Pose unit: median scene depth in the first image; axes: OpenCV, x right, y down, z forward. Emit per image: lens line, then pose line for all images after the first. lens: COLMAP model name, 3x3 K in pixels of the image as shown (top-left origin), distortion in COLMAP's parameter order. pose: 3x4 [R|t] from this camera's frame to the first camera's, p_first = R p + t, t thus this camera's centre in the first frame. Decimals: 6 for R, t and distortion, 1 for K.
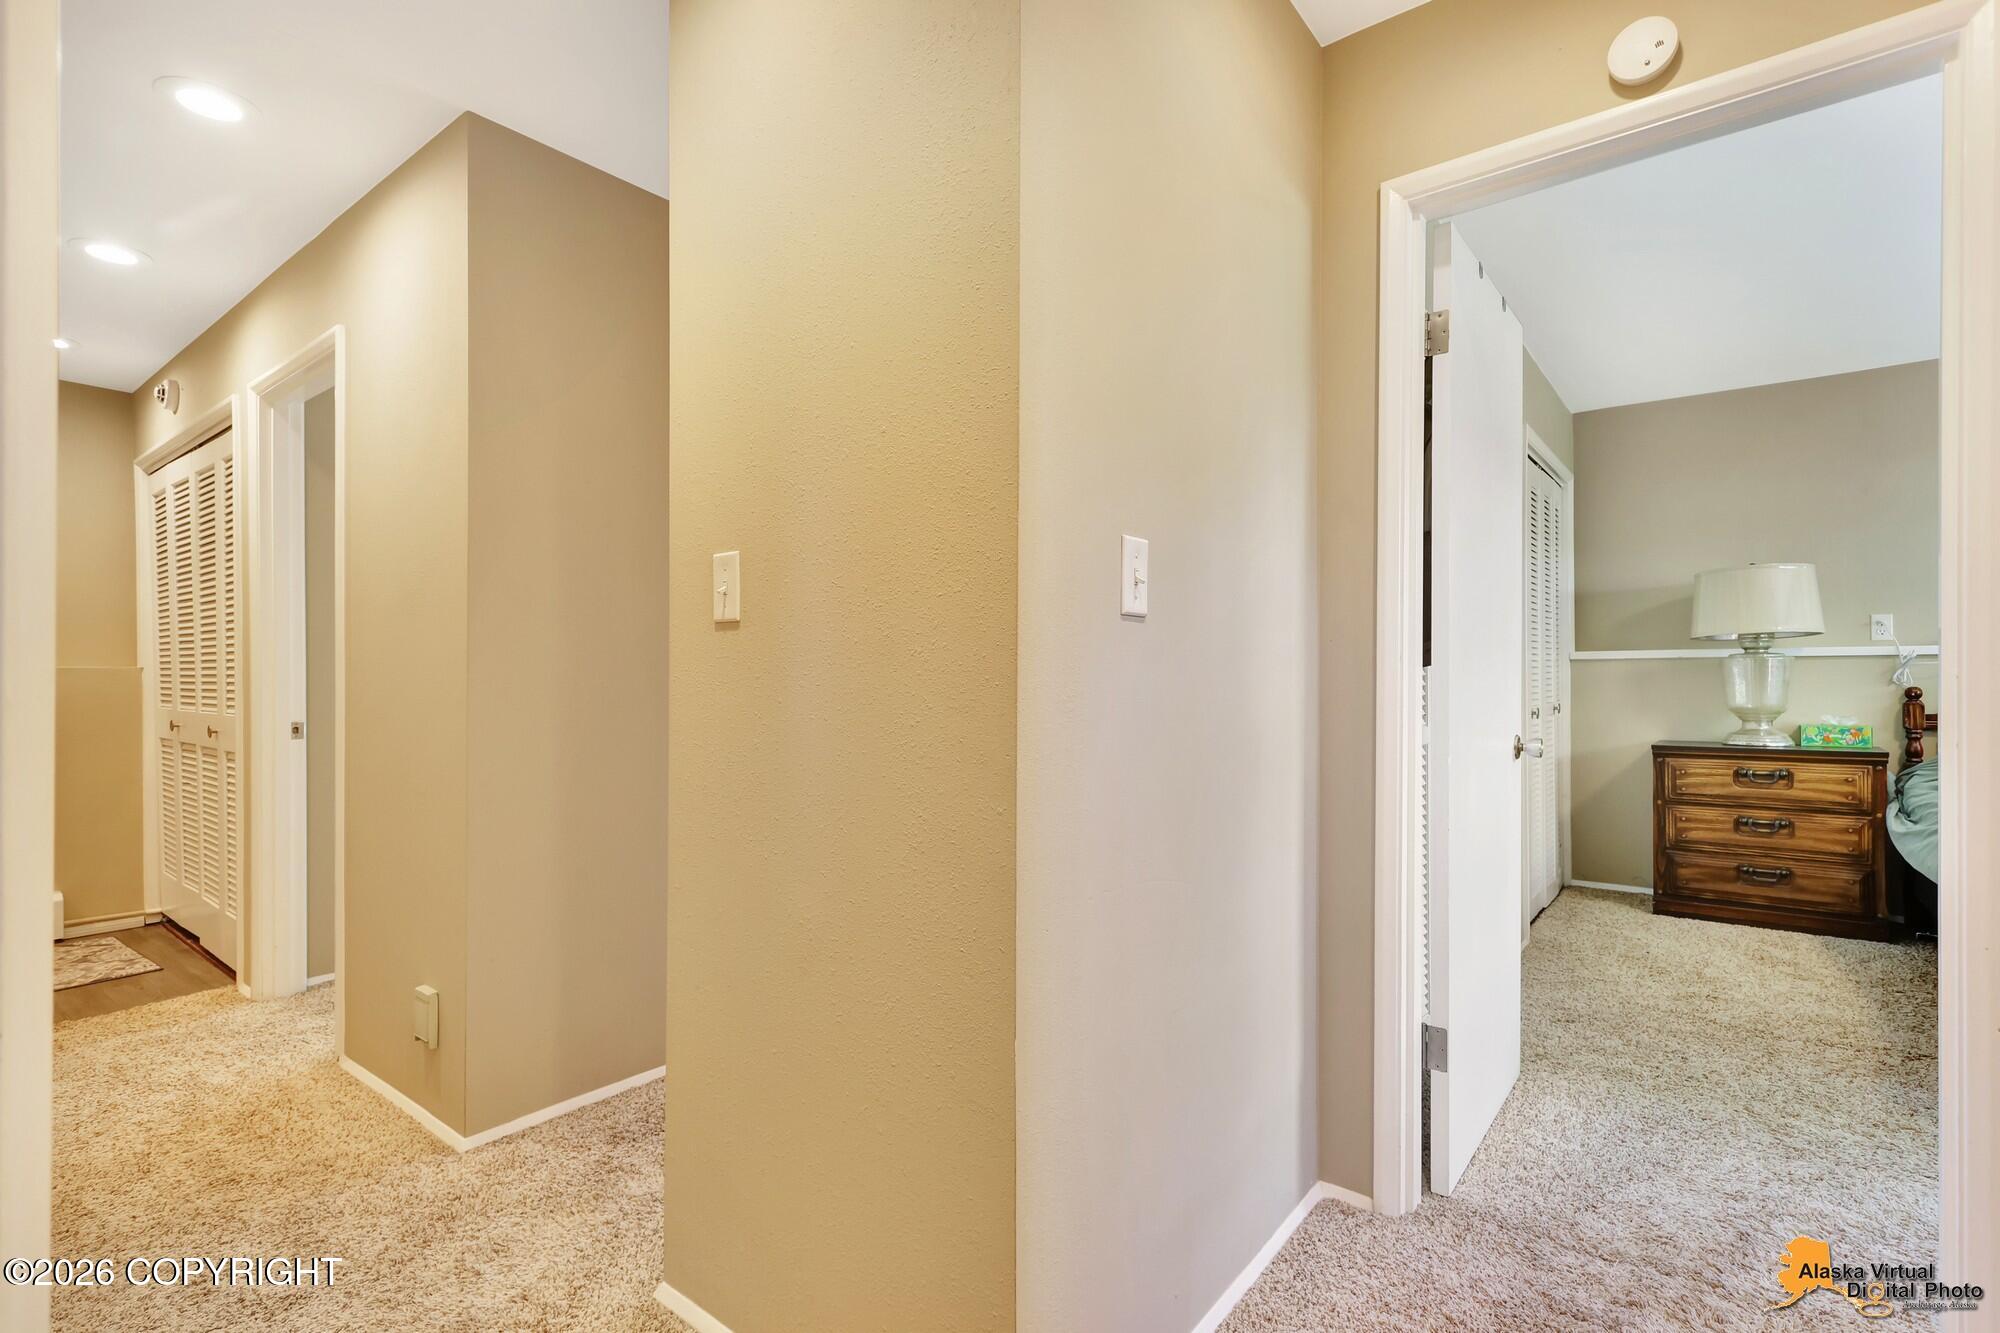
lens RADIAL K [[953.8, 0, 999.9], [0, 953.8, 669.5], [0, 0, 1]] dist [-0.000583, -0.000554]
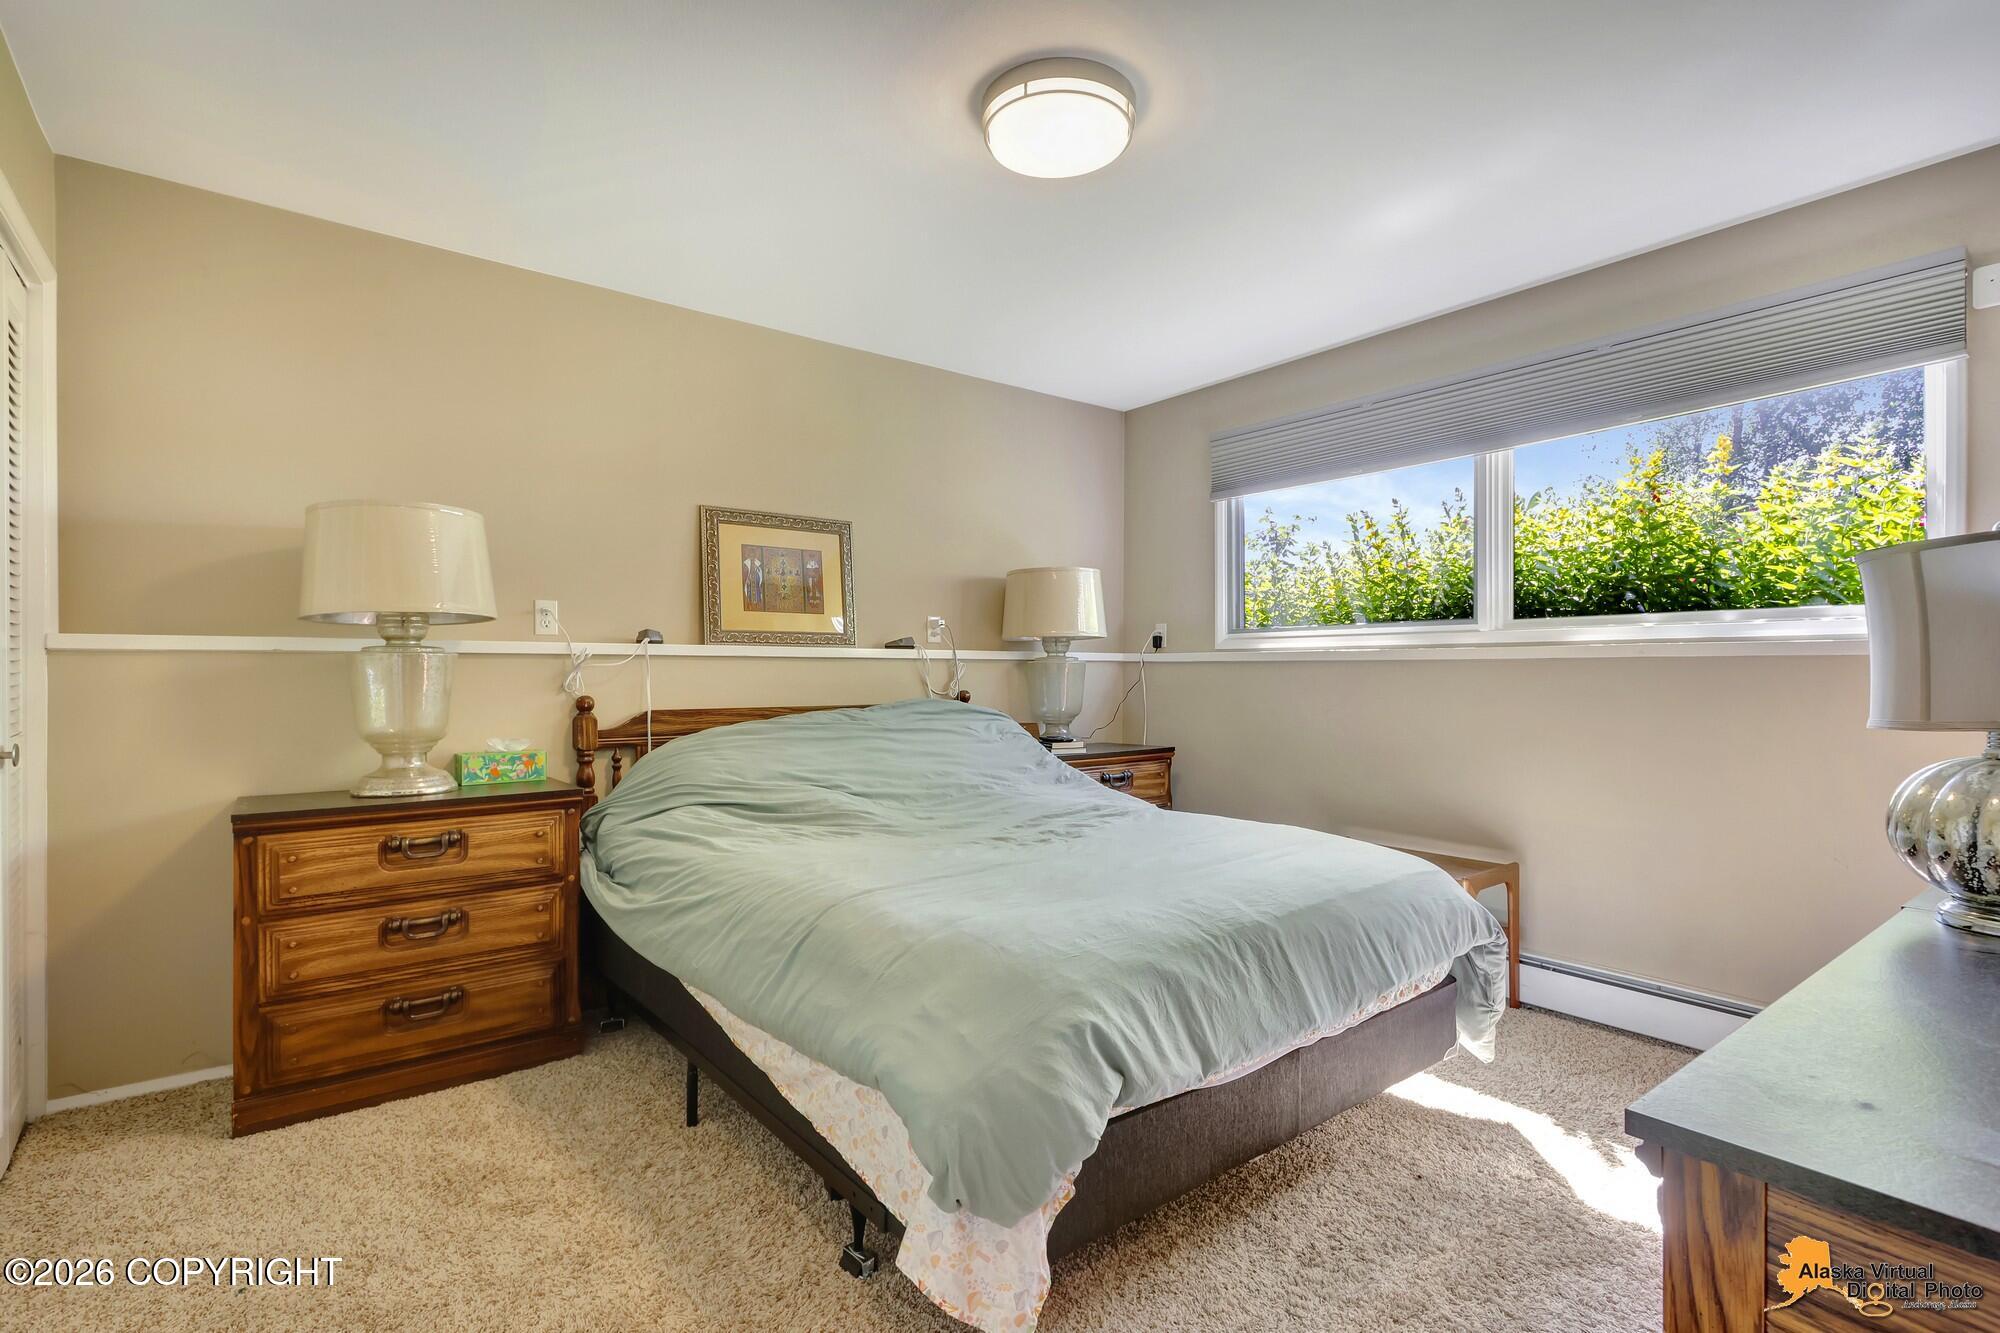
lens RADIAL K [[953.8, 0, 999.9], [0, 953.8, 669.5], [0, 0, 1]] dist [-0.000583, -0.000554]
pose [[0.251514, 0.008400, 0.967817, 0.292528], [0.000825, 0.999960, -0.008894, 0.004174], [-0.967853, 0.003035, 0.251497, 0.476017]]
